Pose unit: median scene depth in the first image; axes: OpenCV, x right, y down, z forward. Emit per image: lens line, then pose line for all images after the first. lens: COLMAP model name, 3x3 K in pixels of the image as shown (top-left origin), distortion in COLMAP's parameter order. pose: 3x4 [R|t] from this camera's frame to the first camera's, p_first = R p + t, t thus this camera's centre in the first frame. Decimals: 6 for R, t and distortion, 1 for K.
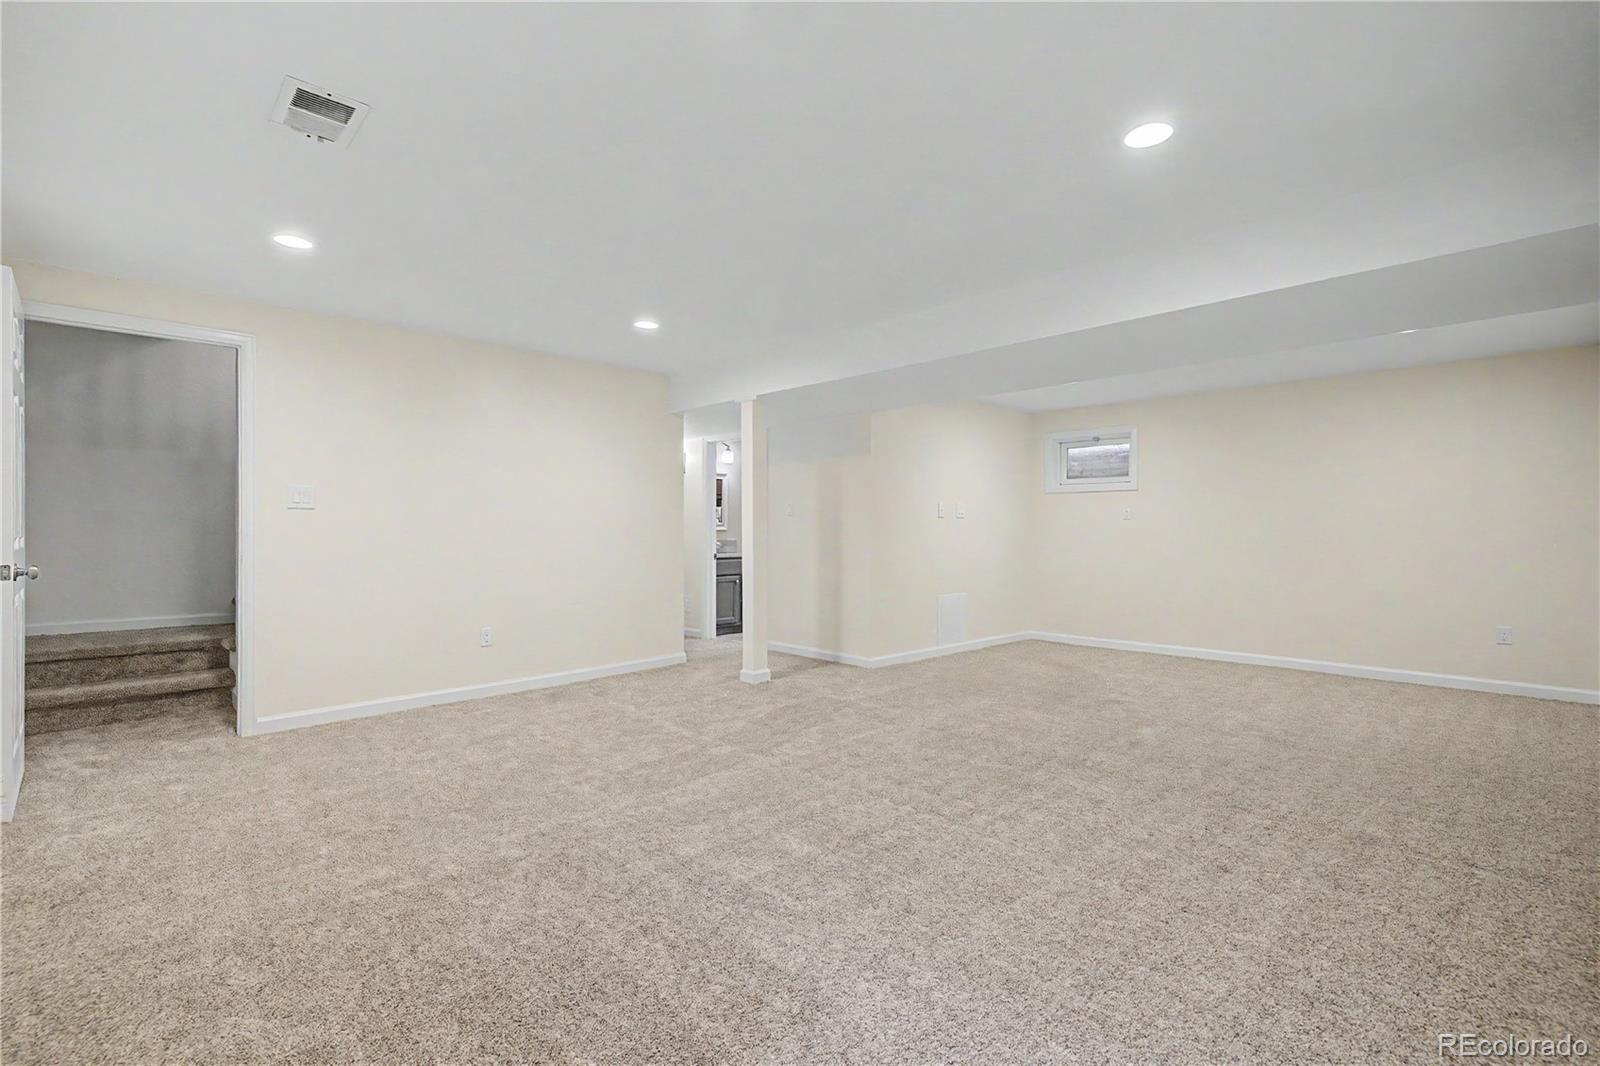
lens RADIAL K [[720.6, 0, 793.9], [0, 720.6, 534.9], [0, 0, 1]] dist [0.005780, 0.000450]
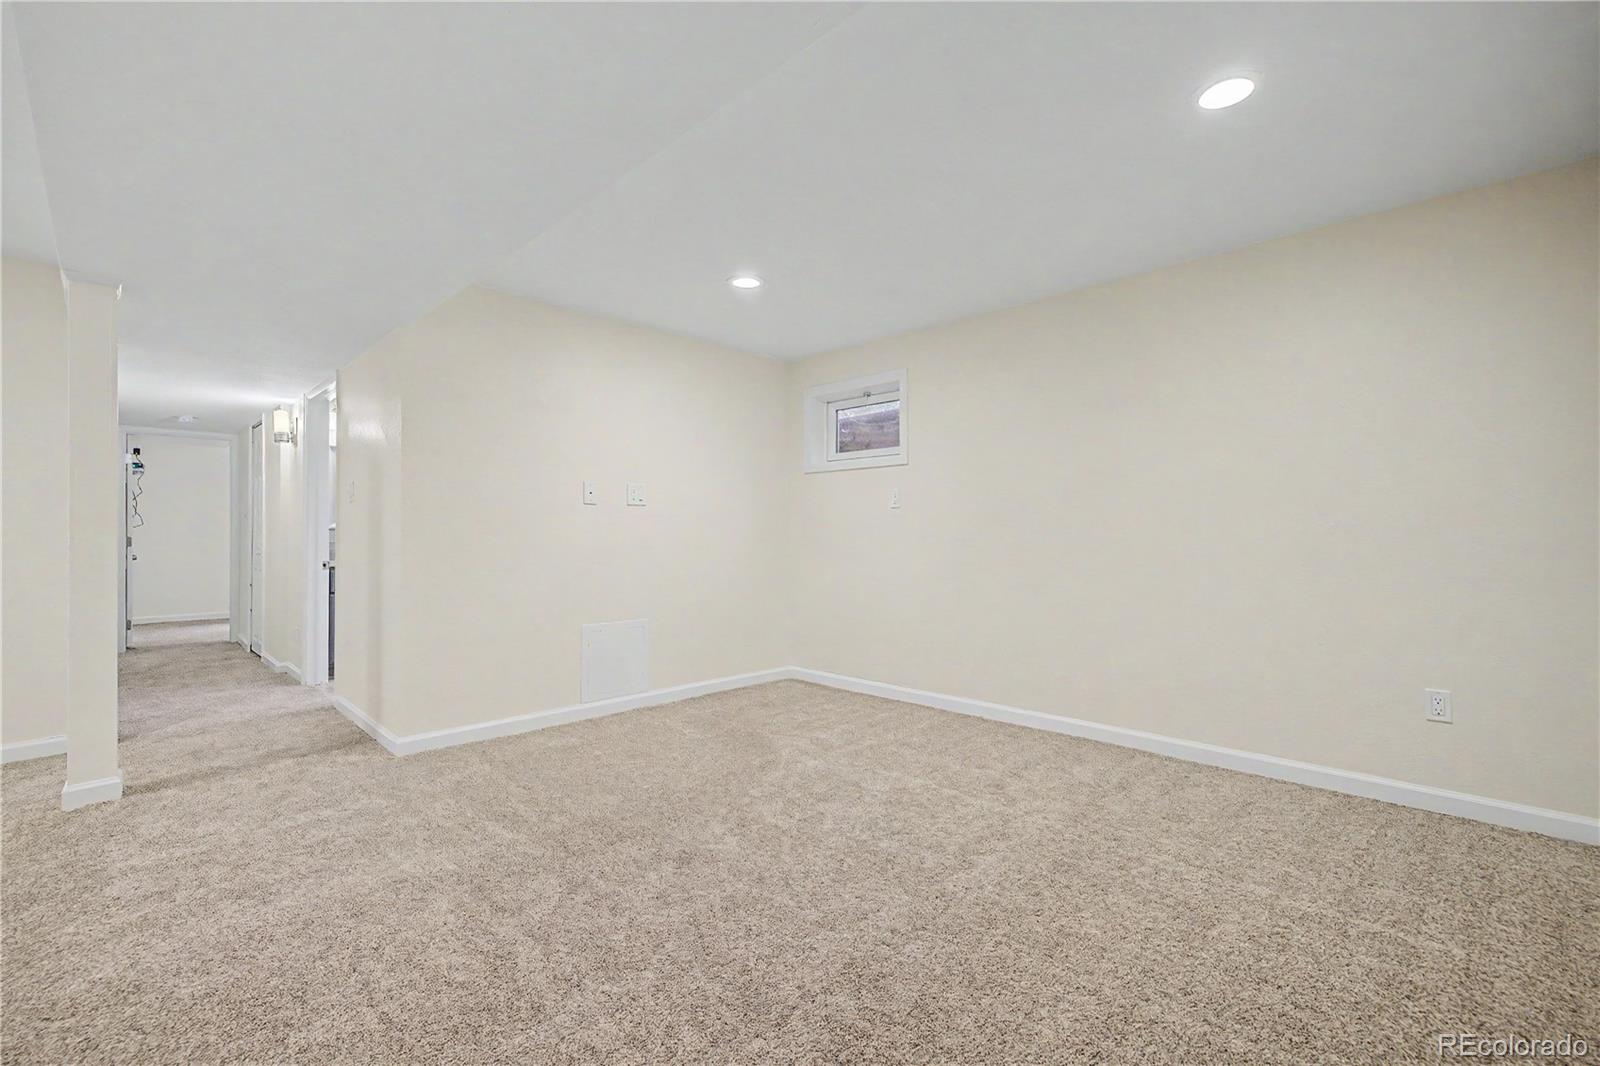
lens RADIAL K [[674.2, 0, 806.1], [0, 674.2, 531.7], [0, 0, 1]] dist [-0.001085, -0.000101]
pose [[0.999728, -0.001116, 0.023281, 0.367354], [0.001102, 0.999999, 0.000609, -0.000170], [-0.023282, -0.000583, 0.999729, 0.372192]]
